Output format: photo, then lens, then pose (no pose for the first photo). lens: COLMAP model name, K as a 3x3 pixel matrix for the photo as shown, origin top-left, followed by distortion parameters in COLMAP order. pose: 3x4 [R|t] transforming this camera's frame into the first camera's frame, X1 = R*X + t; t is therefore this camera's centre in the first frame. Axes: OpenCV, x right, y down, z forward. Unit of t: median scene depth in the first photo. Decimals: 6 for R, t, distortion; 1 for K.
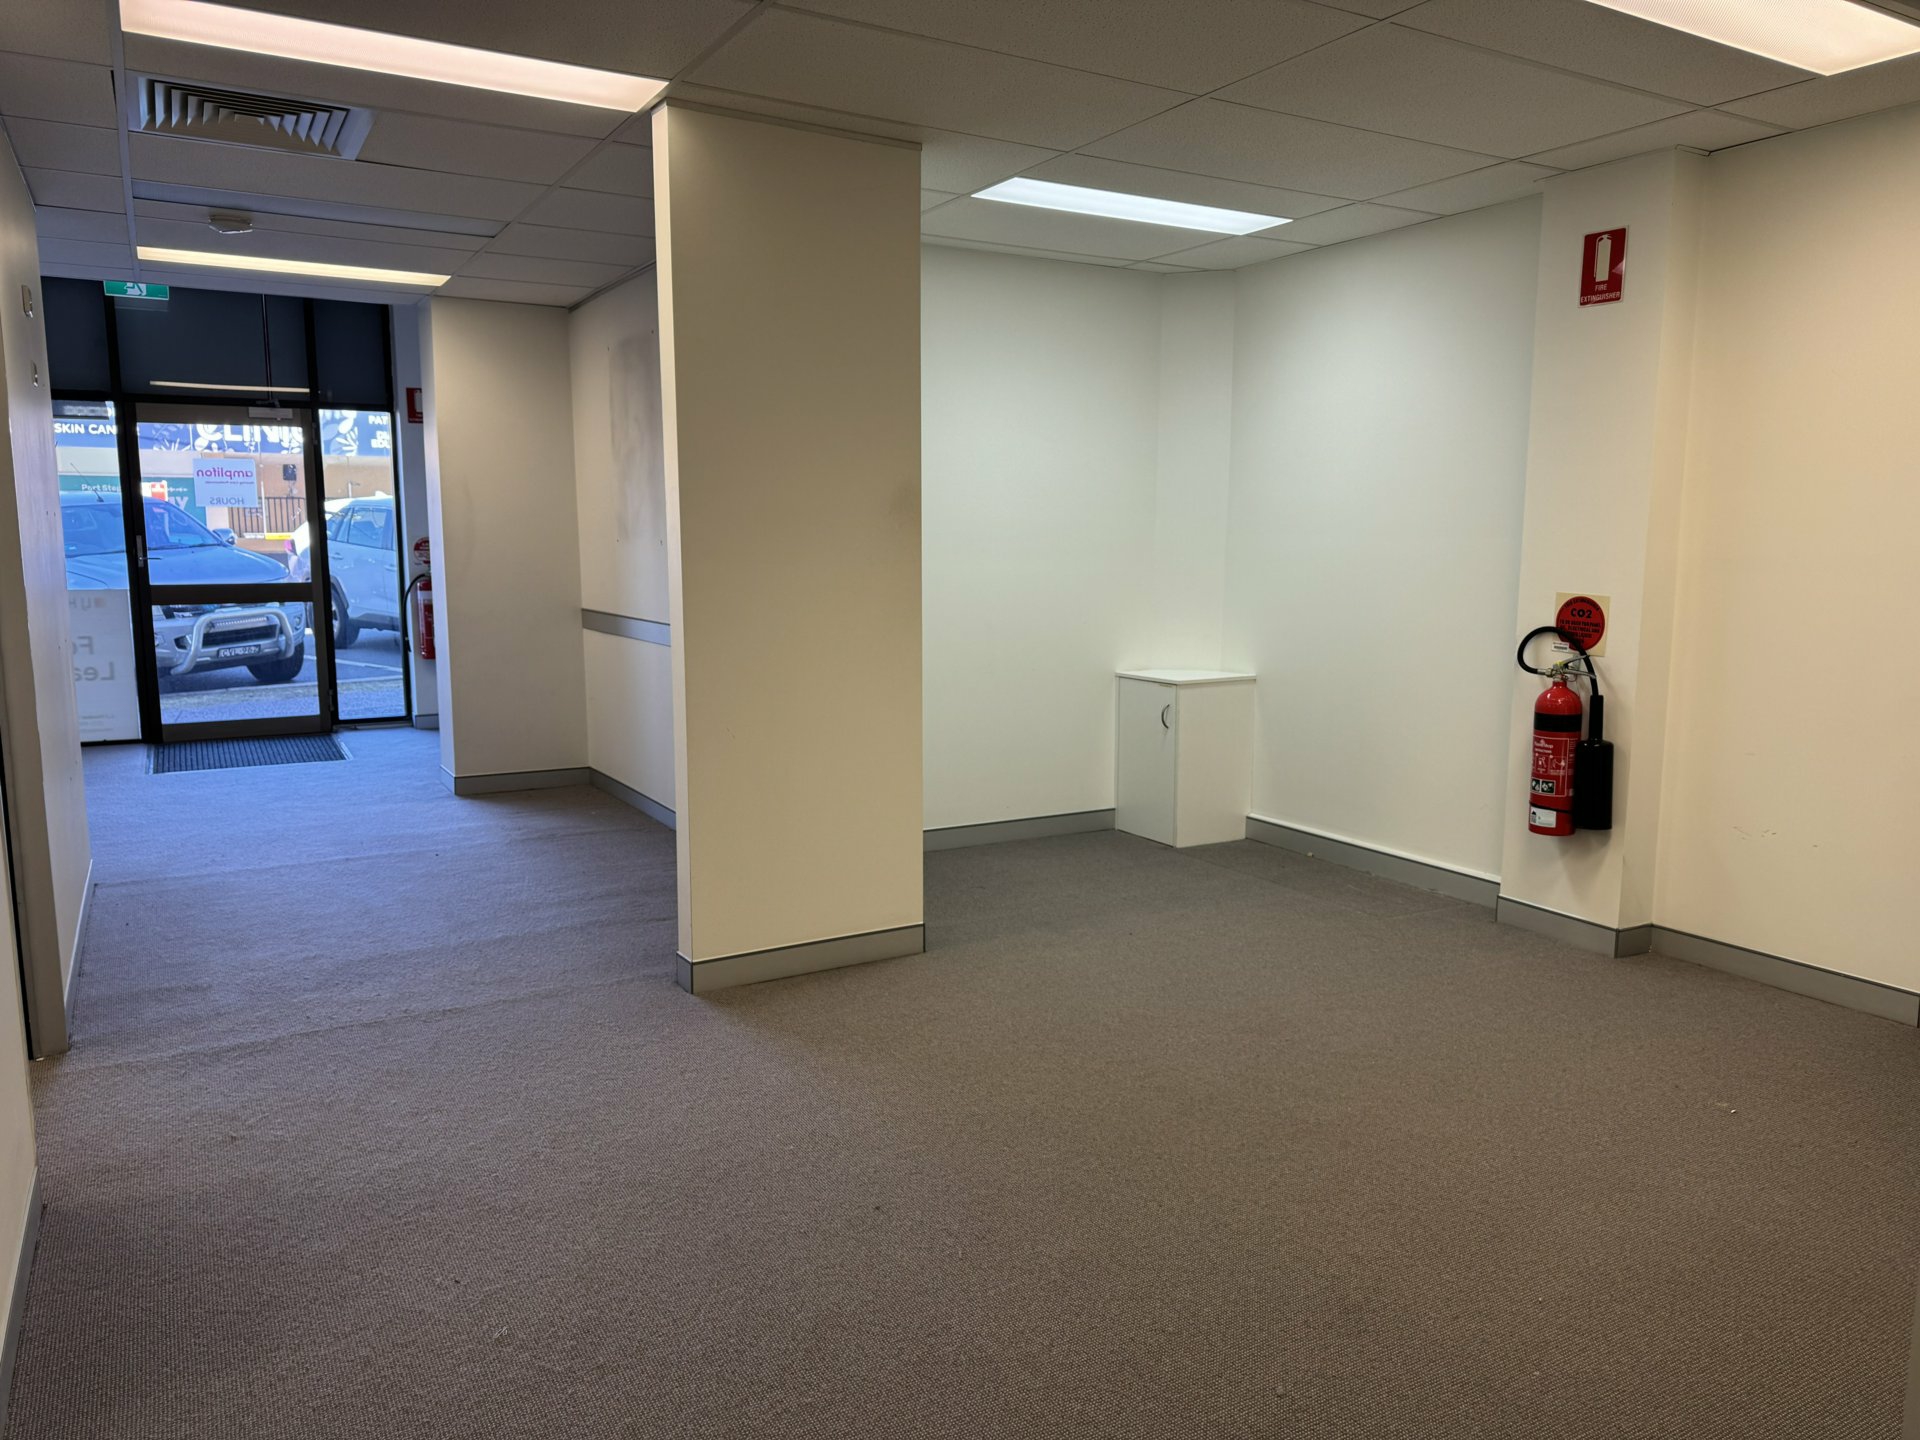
lens RADIAL K [[1358.7, 0, 954.1], [0, 1358.7, 701.1], [0, 0, 1]] dist [0.042303, -0.058434]
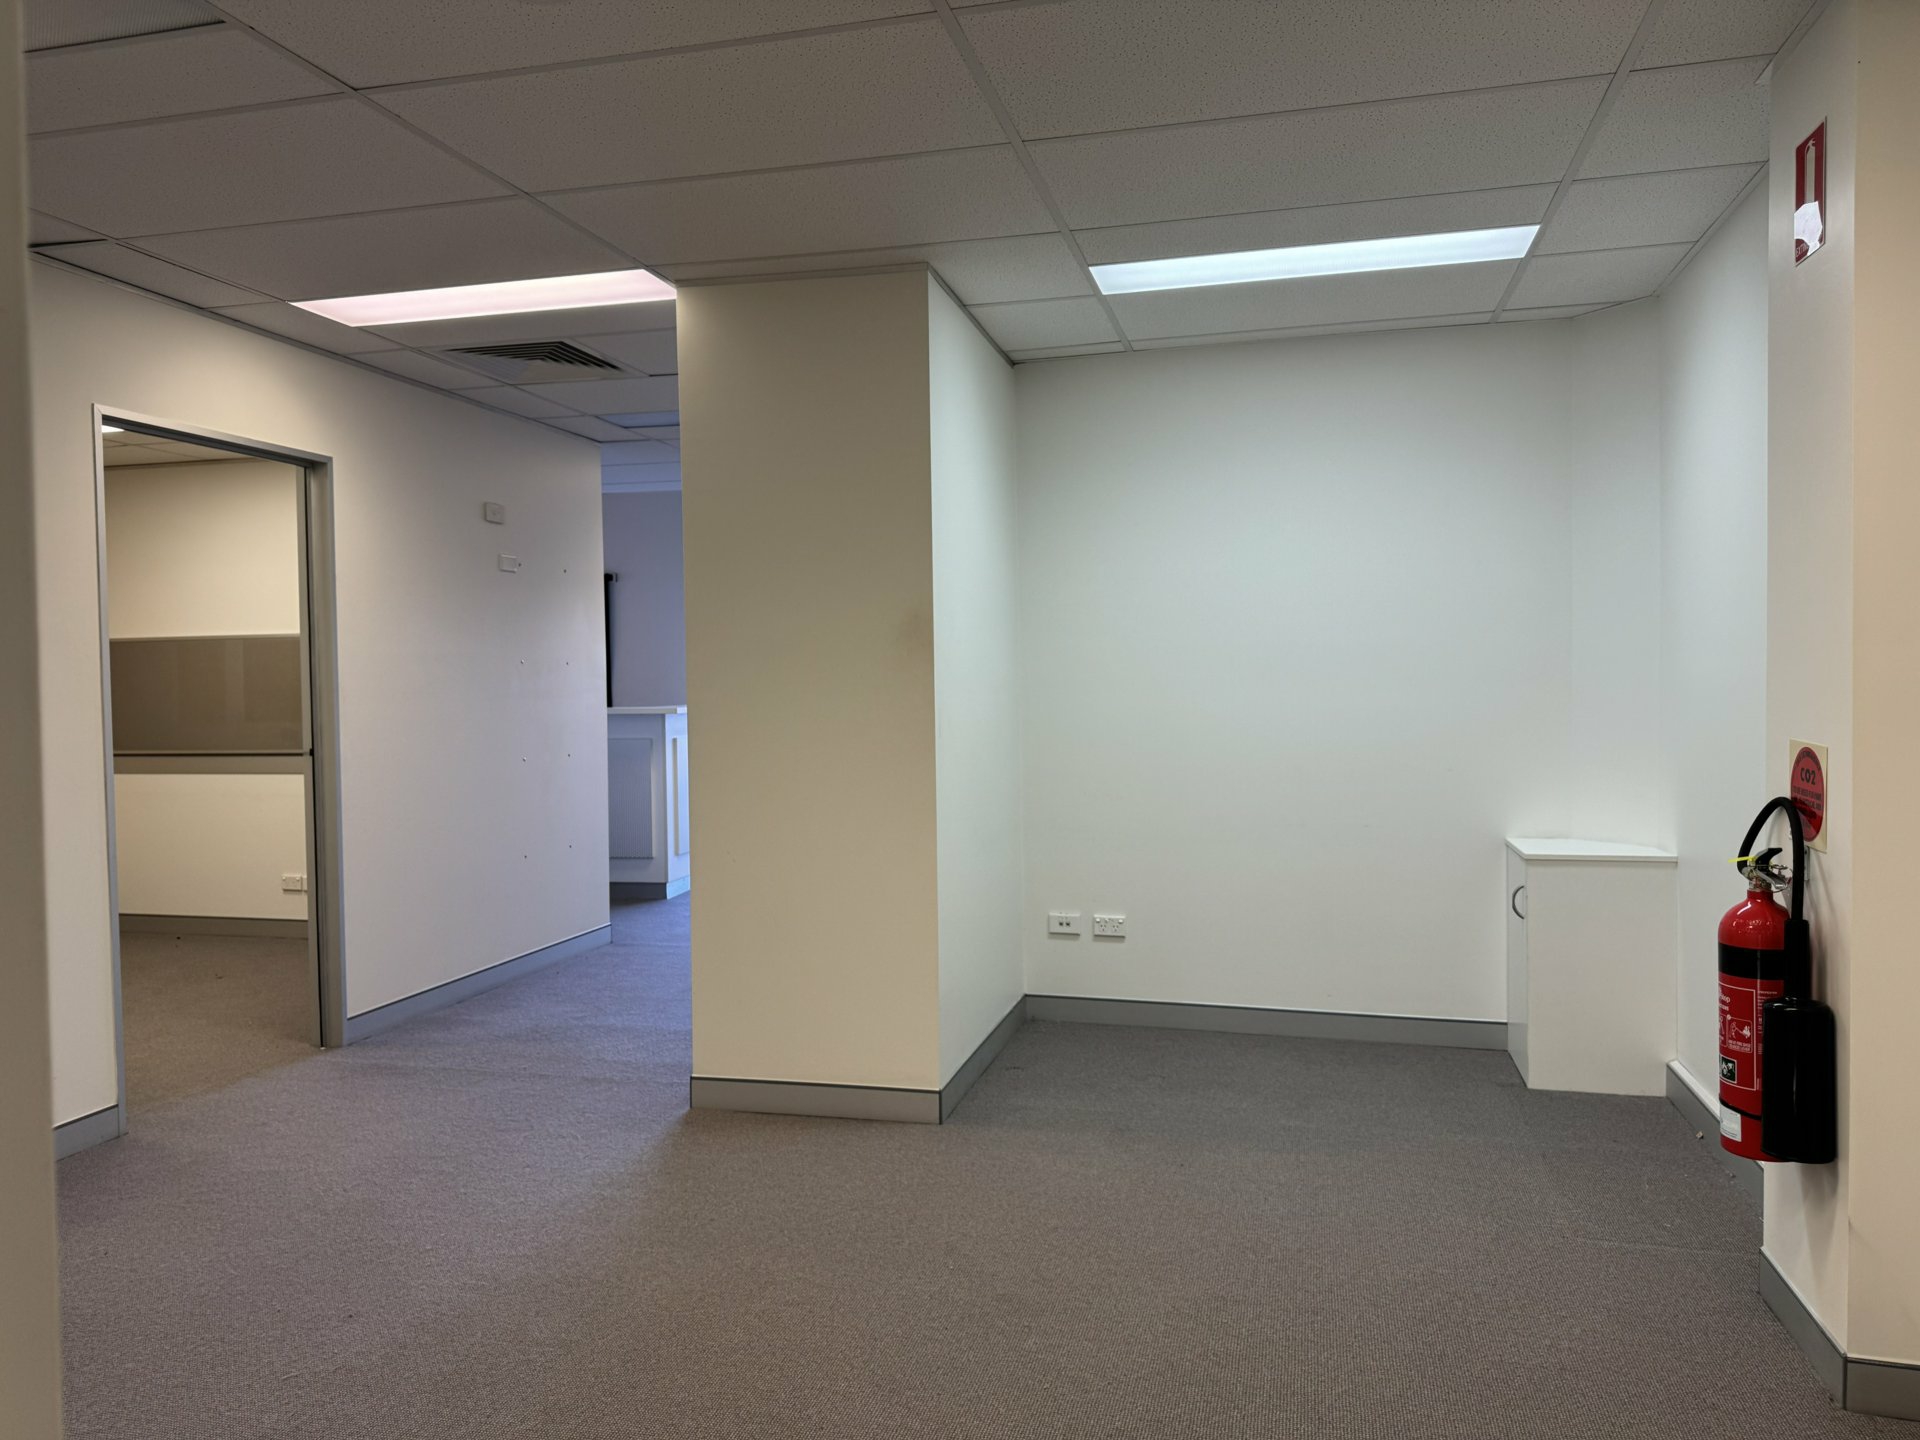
lens RADIAL K [[1358.7, 0, 1019.1], [0, 1358.7, 697.4], [0, 0, 1]] dist [0.042303, -0.058434]
pose [[0.715691, -0.003075, -0.698410, 0.646513], [-0.071068, 0.994479, -0.077204, -0.029932], [0.694792, 0.104889, 0.711521, 0.364293]]
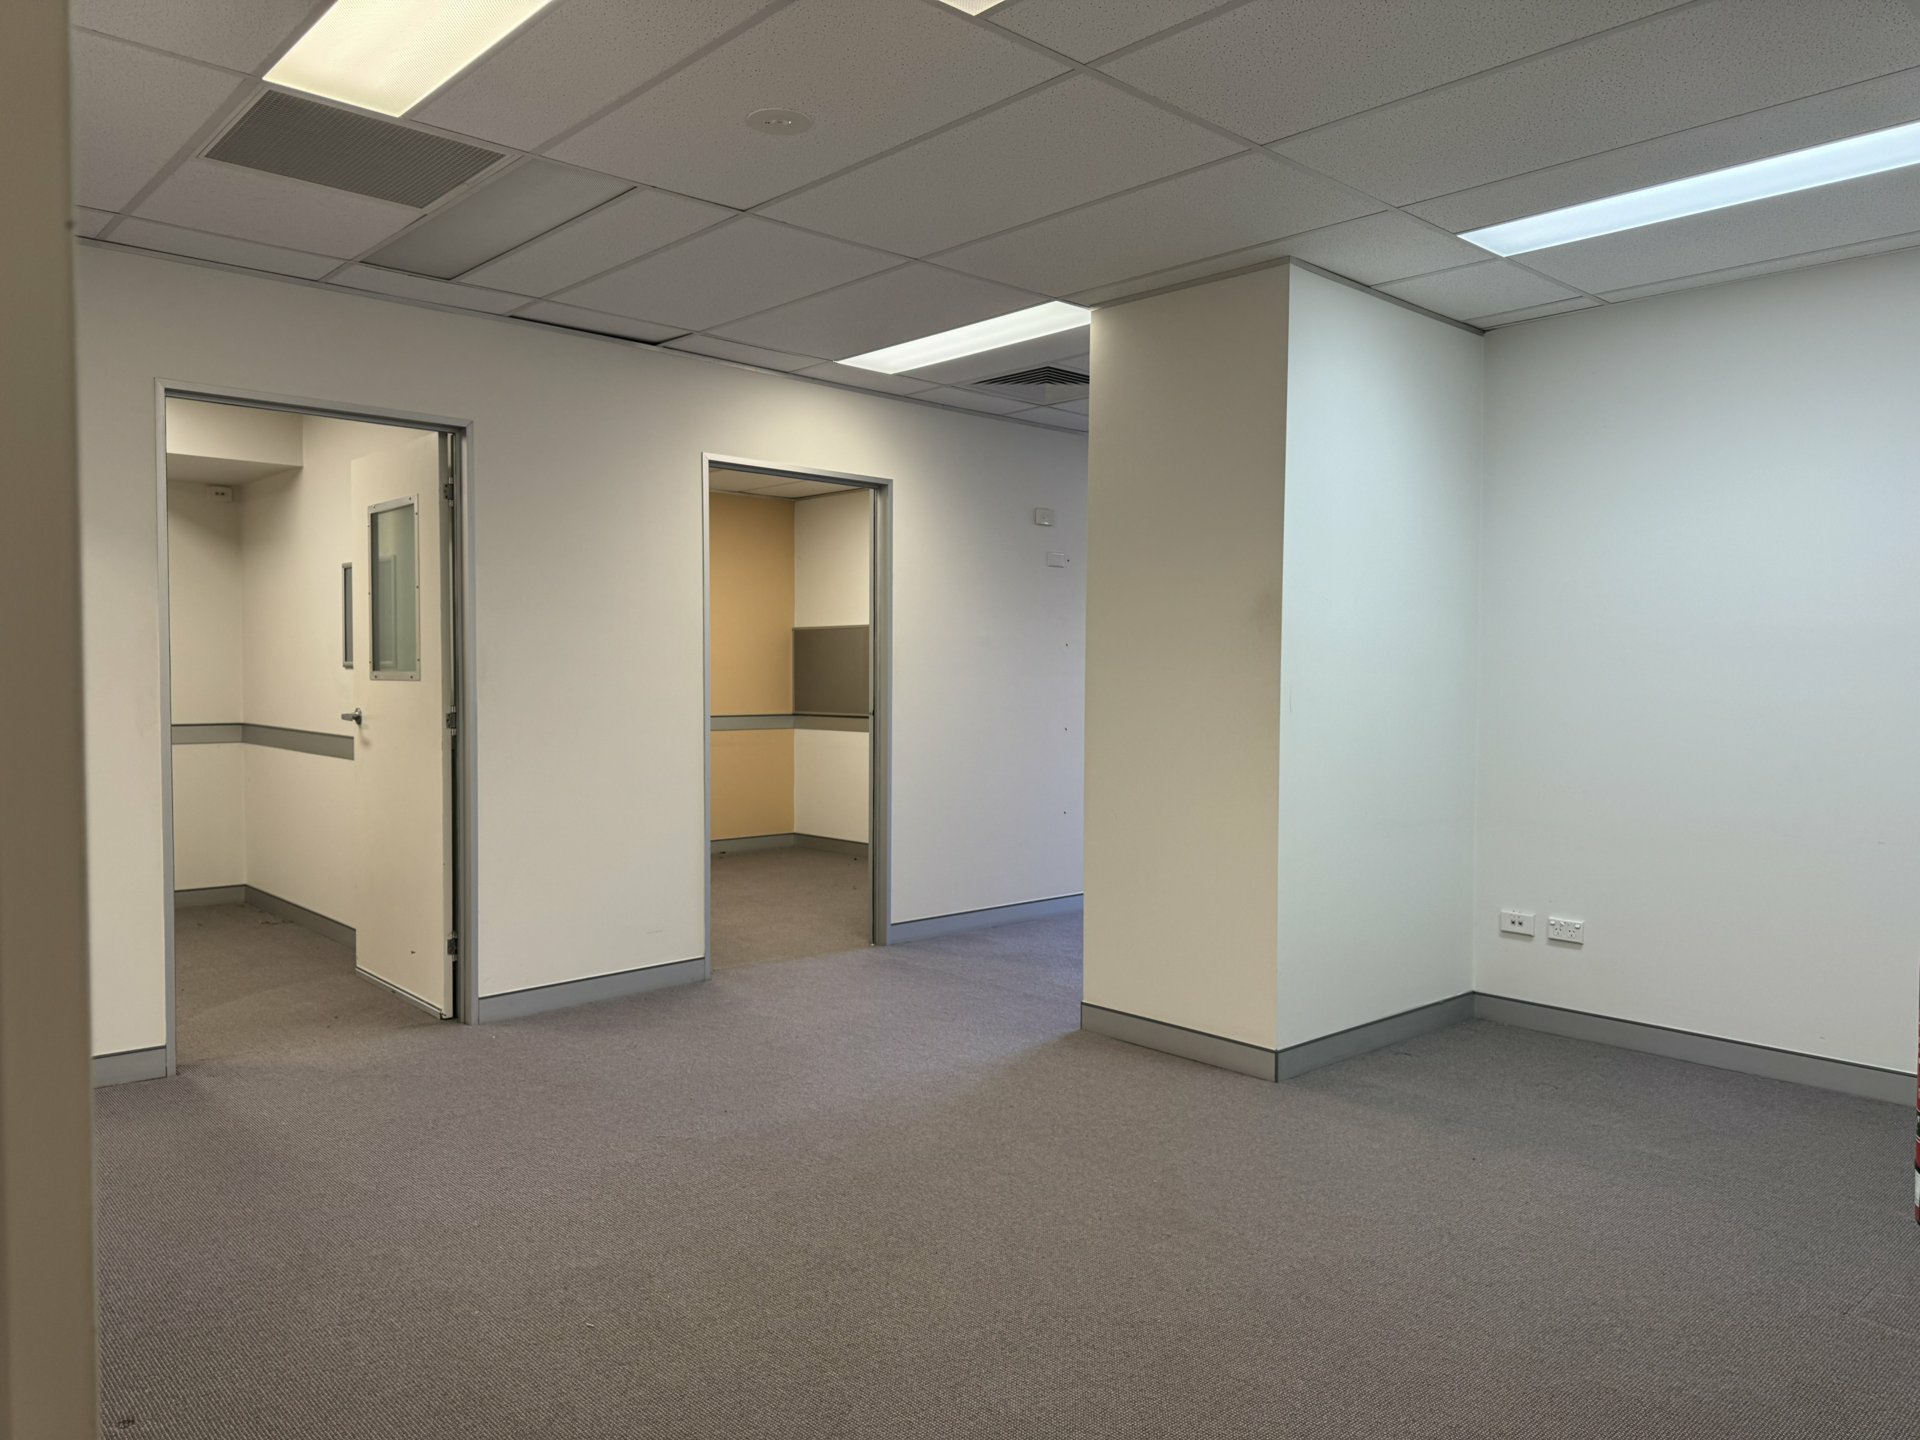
lens RADIAL K [[1358.7, 0, 970.2], [0, 1358.7, 721.7], [0, 0, 1]] dist [0.042303, -0.058434]
pose [[0.208203, 0.032267, -0.977553, 0.855071], [-0.126985, 0.991888, 0.005694, -0.042167], [0.969807, 0.122949, 0.210612, 0.562422]]
